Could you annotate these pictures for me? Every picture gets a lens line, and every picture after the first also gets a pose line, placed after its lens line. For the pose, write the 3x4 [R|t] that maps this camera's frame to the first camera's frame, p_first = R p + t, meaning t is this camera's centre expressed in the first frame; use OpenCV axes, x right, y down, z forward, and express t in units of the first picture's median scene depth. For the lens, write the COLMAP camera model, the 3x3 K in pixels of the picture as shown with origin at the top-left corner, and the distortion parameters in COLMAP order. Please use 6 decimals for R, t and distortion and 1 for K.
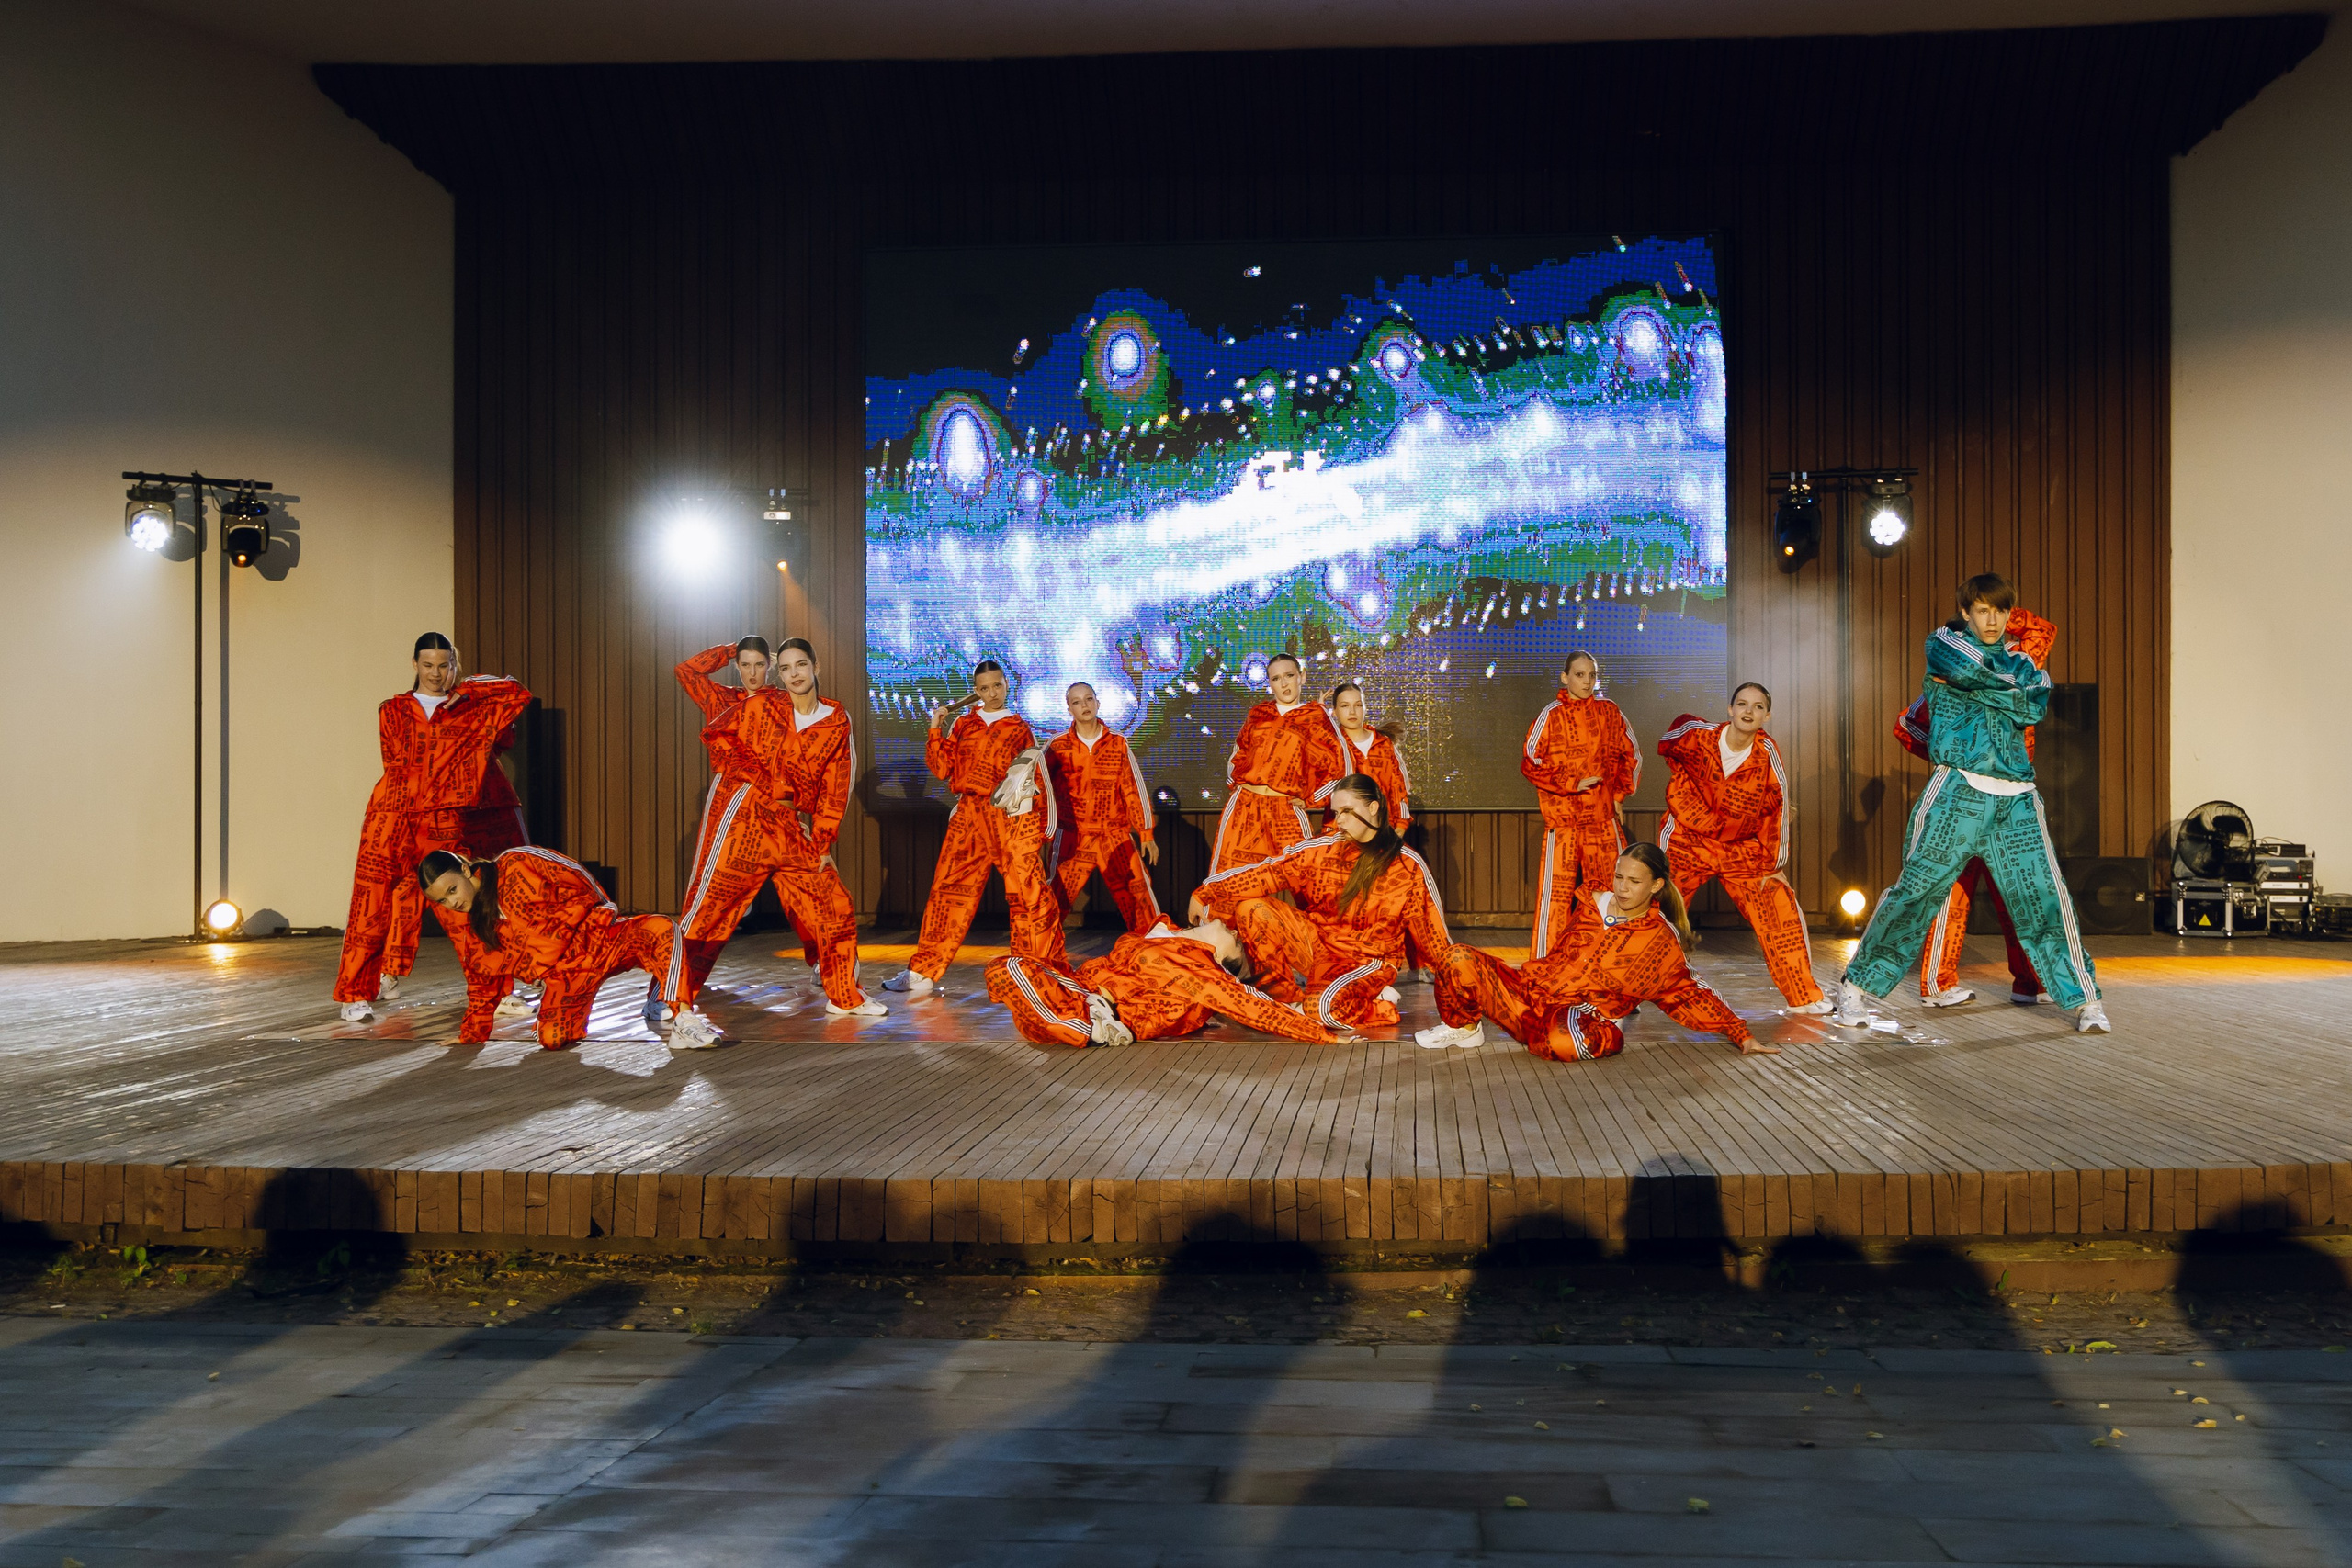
lens RADIAL K [[2849.7, 0, 1166.8], [0, 2849.7, 796.6], [0, 0, 1]] dist [0.005973, -0.006955]
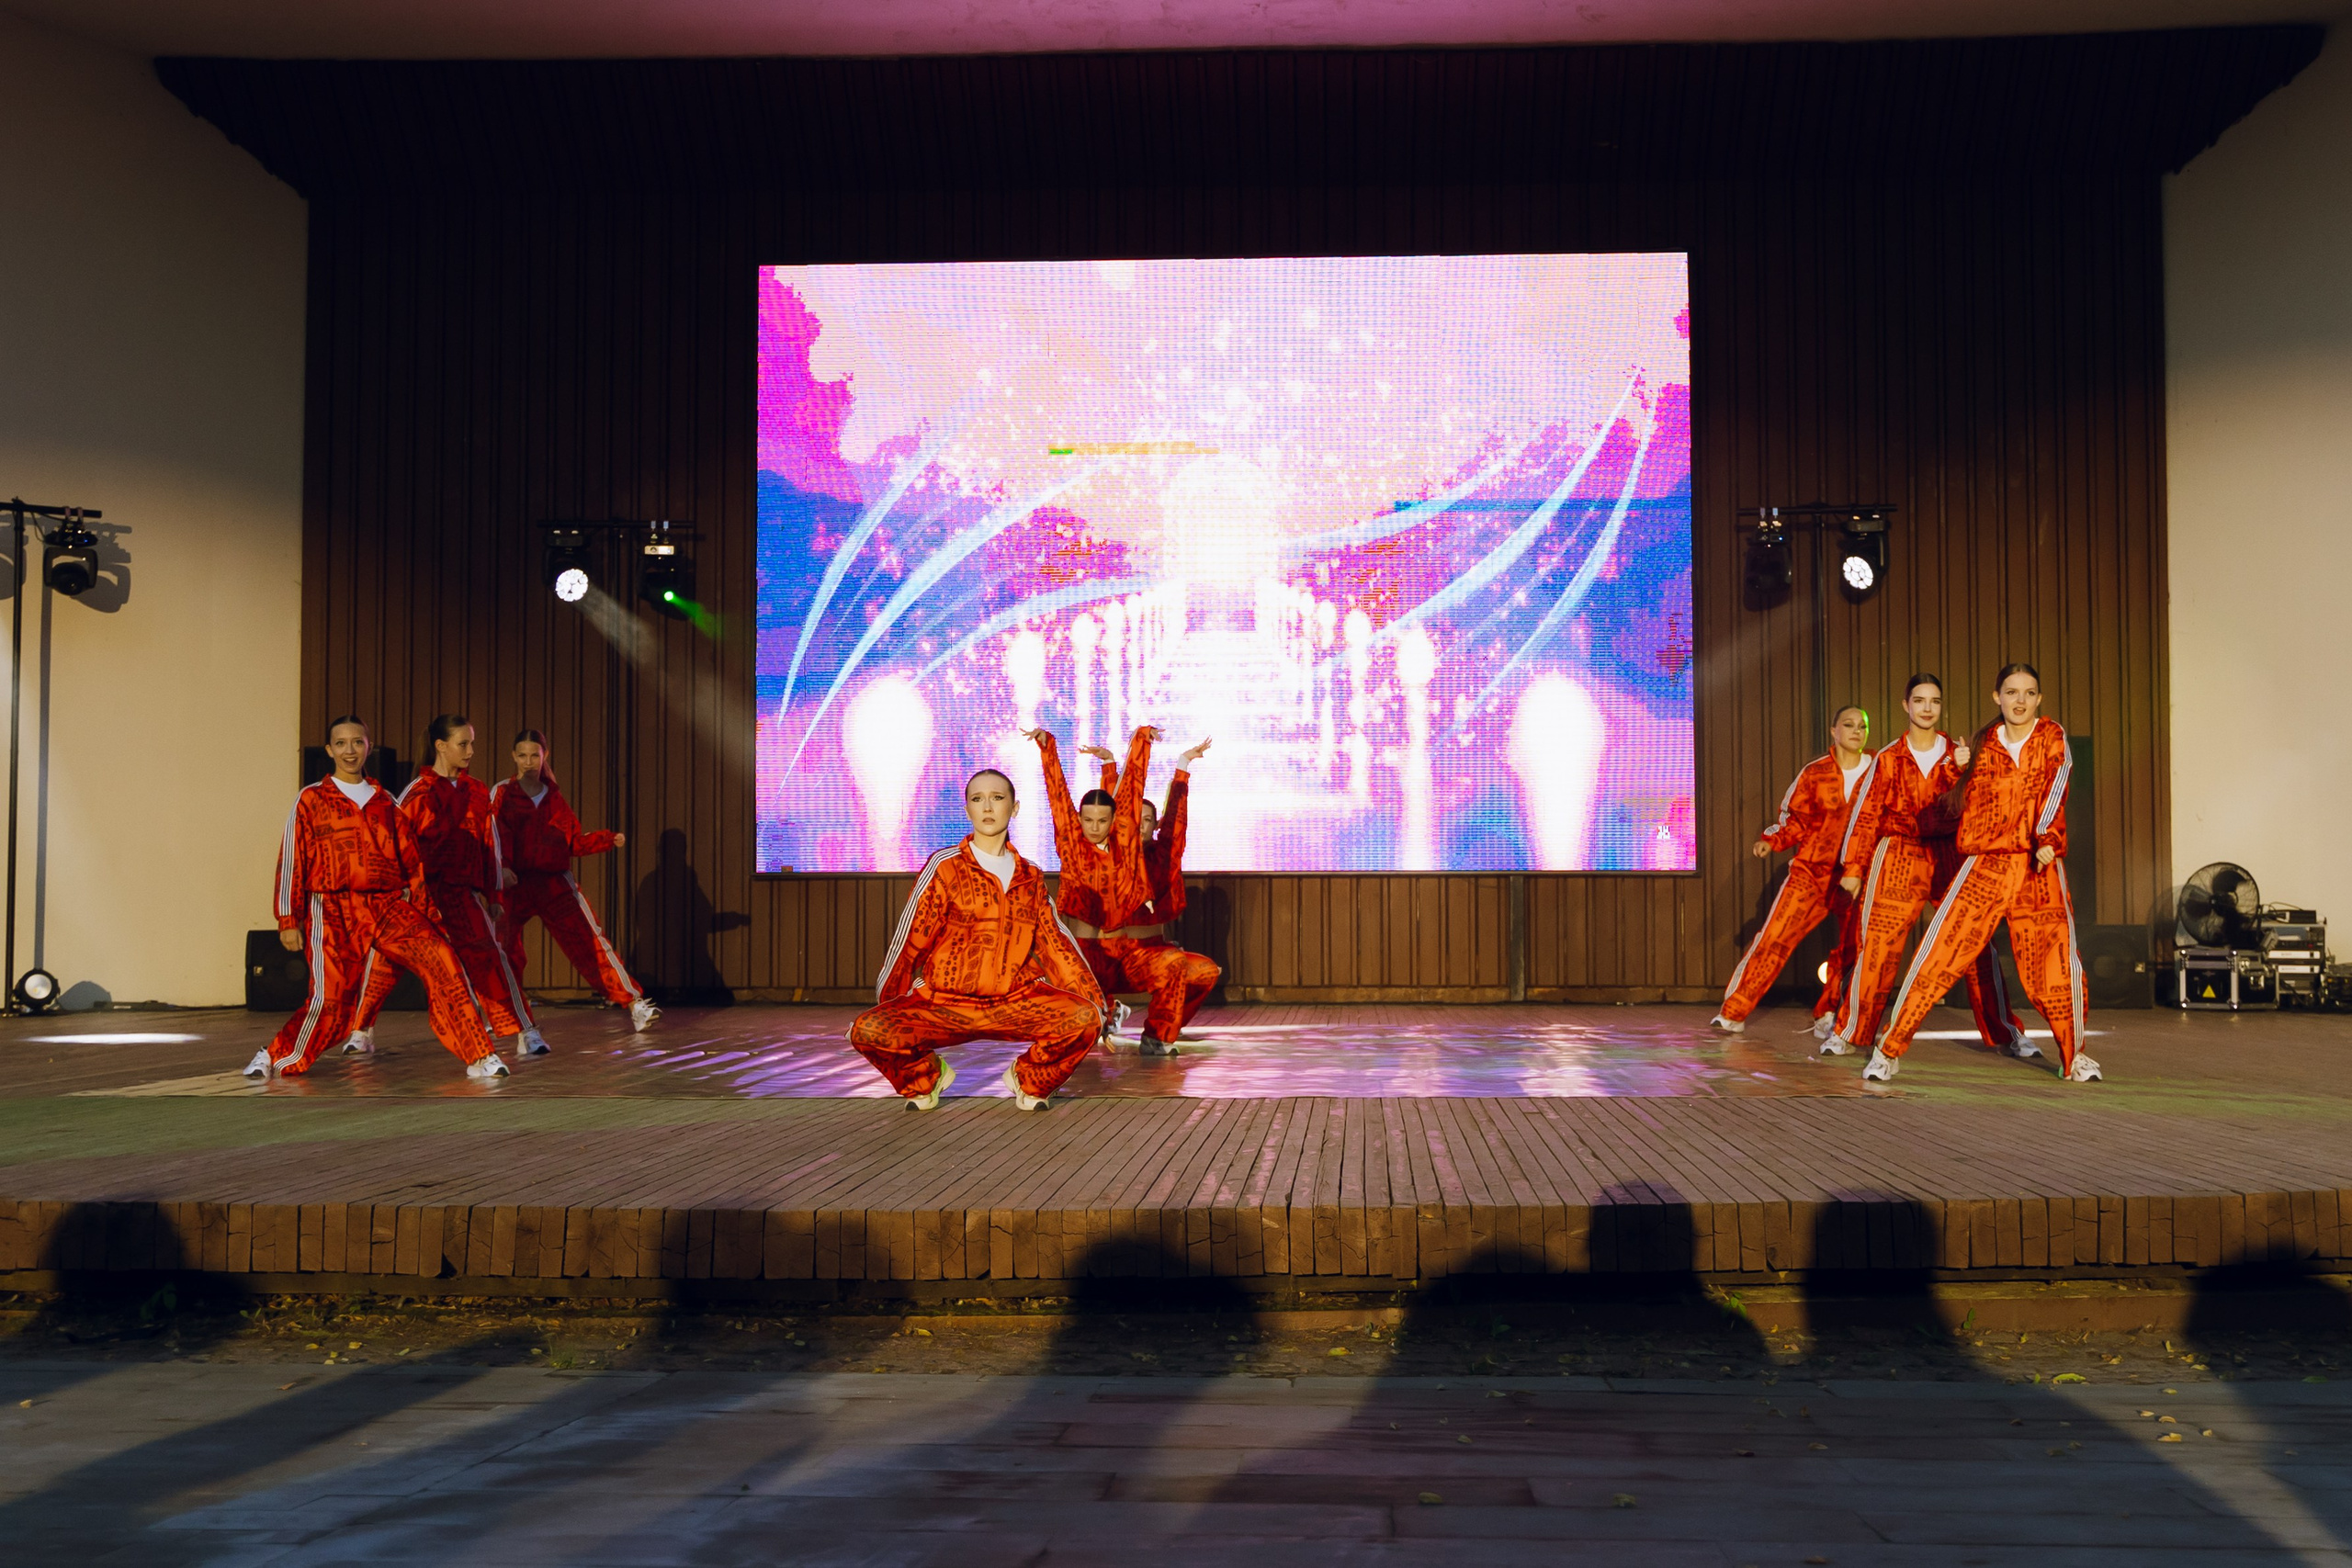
lens RADIAL K [[3143.4, 0, 1192.8], [0, 3143.4, 732.1], [0, 0, 1]] dist [0.004535, -0.002297]
pose [[0.999478, 0.003283, 0.032138, 0.006380], [-0.001674, 0.998749, -0.049968, 0.030006], [-0.032262, 0.049888, 0.998234, -0.026528]]
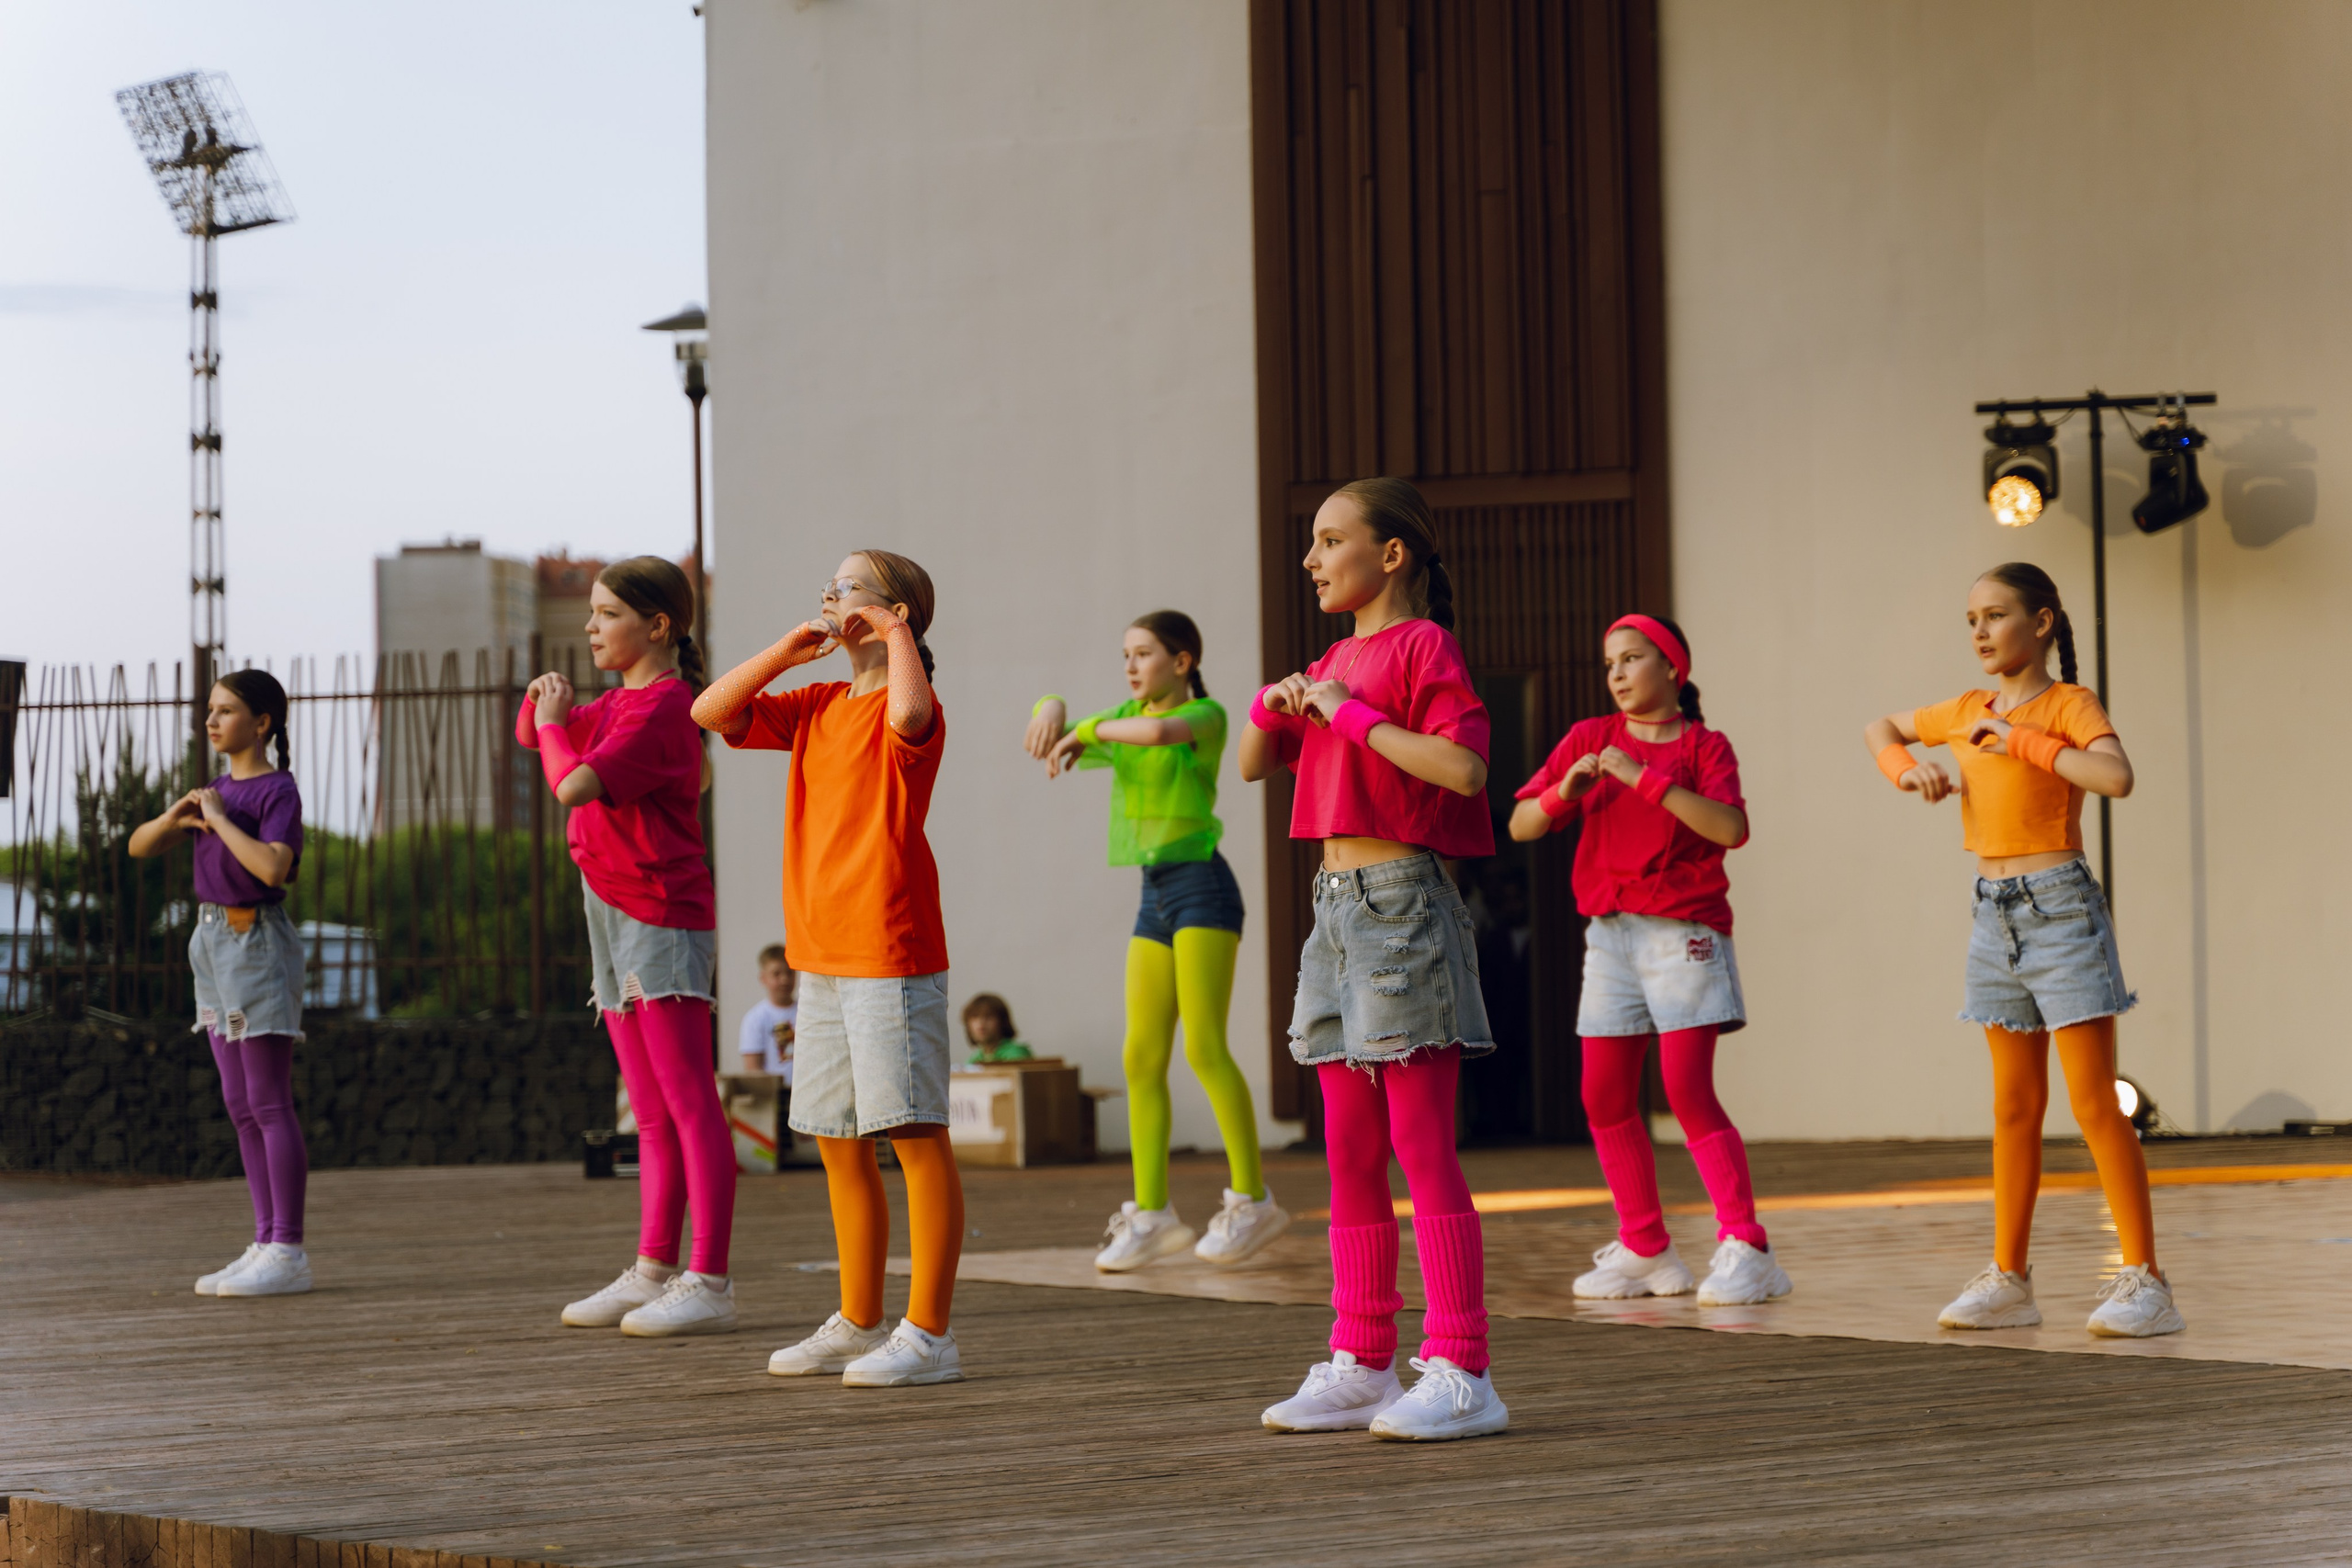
lens RADIAL K [[5027.7, 0, 1178.3], [0, 5027.7, 811.2], [0, 0, 1]] dist [-0.005018, -0.169764]
pose [[0.619030, -0.038616, -0.784418, 1.162939], [0.025279, 0.999253, -0.029243, 0.015390], [0.784961, -0.001727, 0.619543, 0.480642]]
